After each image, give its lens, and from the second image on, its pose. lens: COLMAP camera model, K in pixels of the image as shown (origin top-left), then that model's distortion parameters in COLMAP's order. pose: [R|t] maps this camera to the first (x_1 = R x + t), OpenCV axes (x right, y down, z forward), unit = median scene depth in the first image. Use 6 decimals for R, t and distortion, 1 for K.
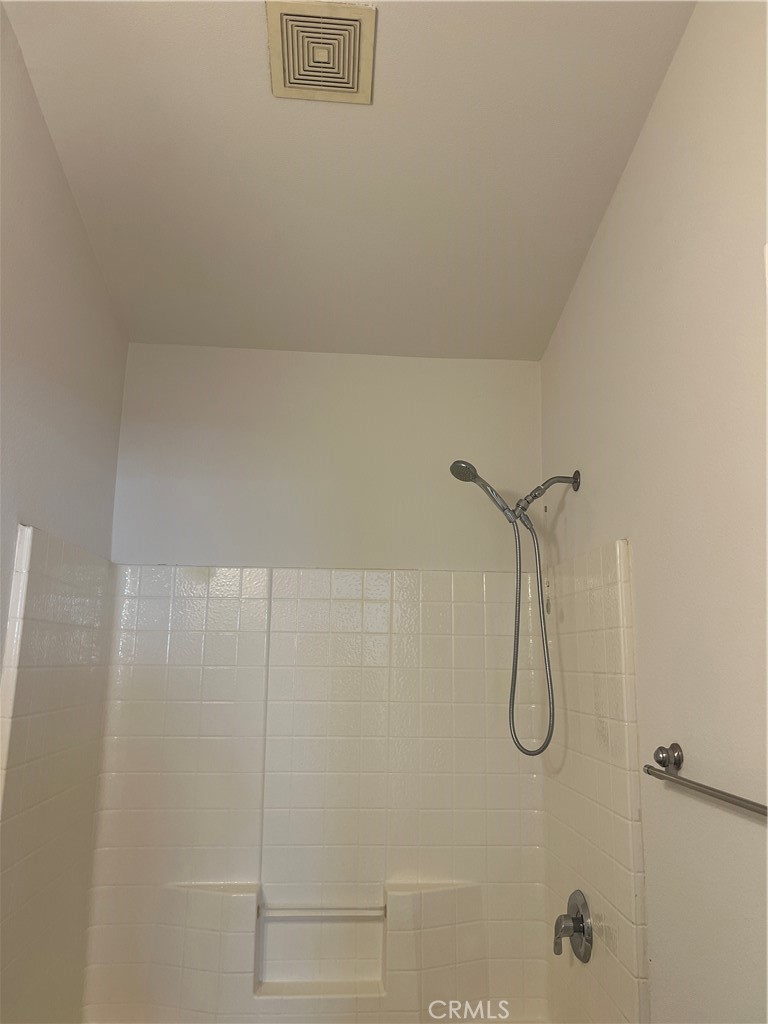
lens RADIAL K [[778.8, 0, 384.2], [0, 778.8, 506.0], [0, 0, 1]] dist [0.064401, -0.071590]
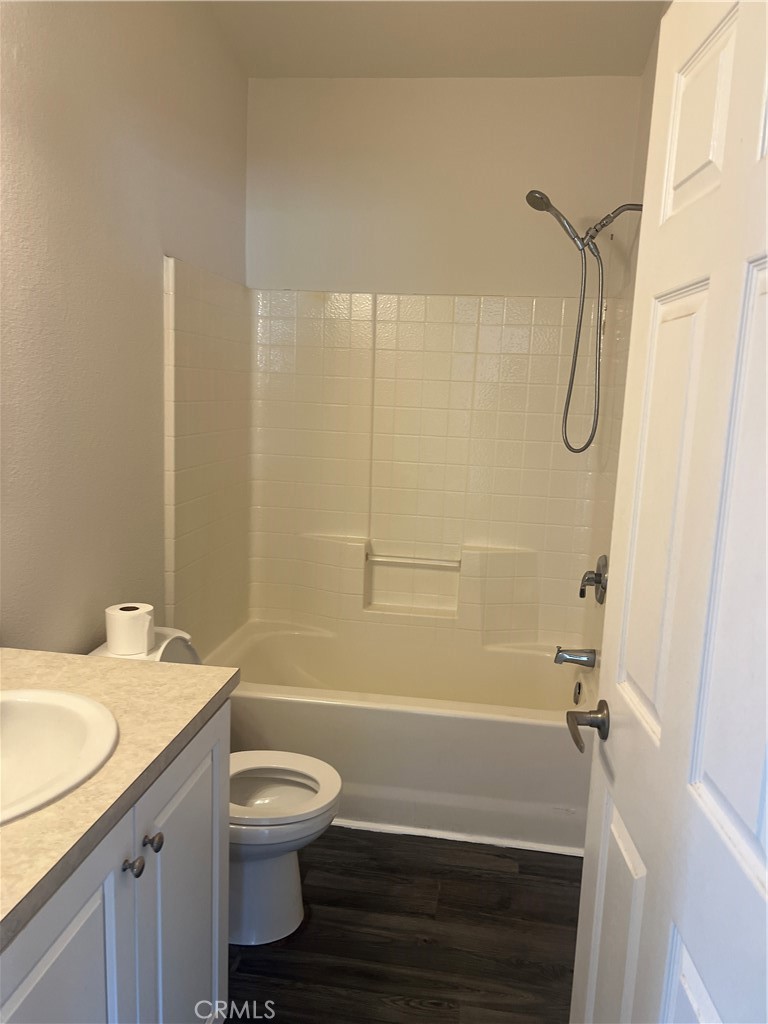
lens RADIAL K [[787.5, 0, 388.9], [0, 787.5, 516.6], [0, 0, 1]] dist [0.067324, -0.087937]
pose [[0.976786, 0.062509, -0.204893, 0.148047], [0.011864, 0.939224, 0.343101, -0.013753], [0.213887, -0.337567, 0.916679, -0.205795]]
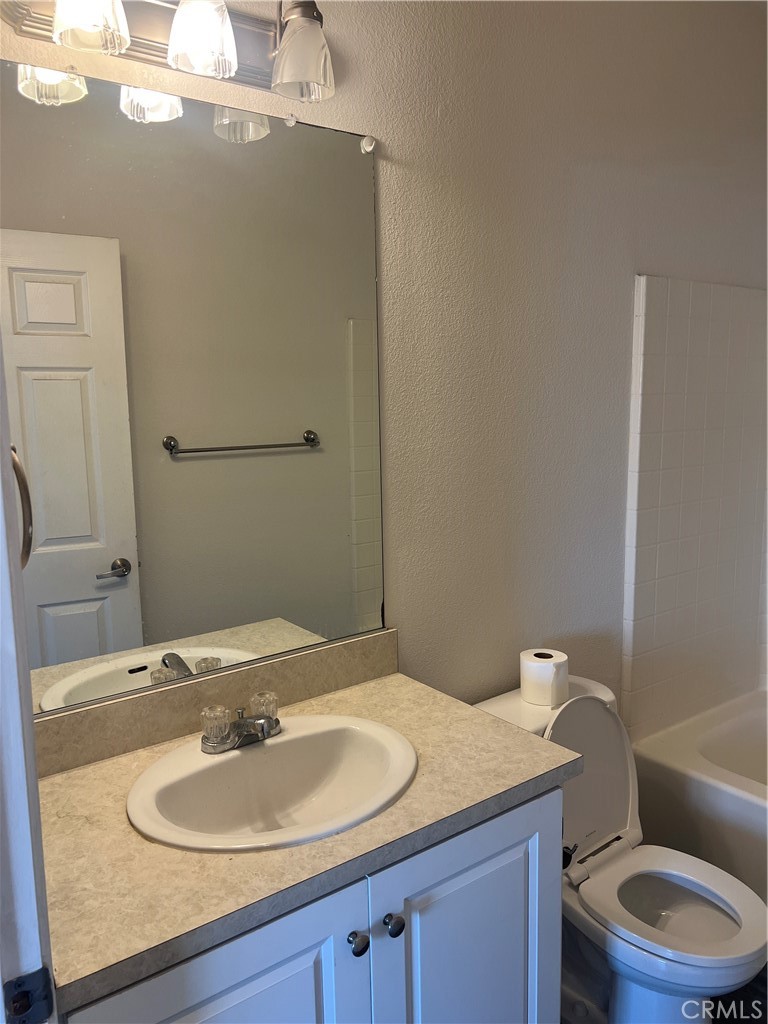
lens RADIAL K [[787.5, 0, 388.9], [0, 787.5, 516.6], [0, 0, 1]] dist [0.067324, -0.087937]
pose [[0.539209, 0.112236, -0.834660, 0.283997], [0.180950, 0.952493, 0.244979, 0.007129], [0.822503, -0.283127, 0.493283, -0.000002]]
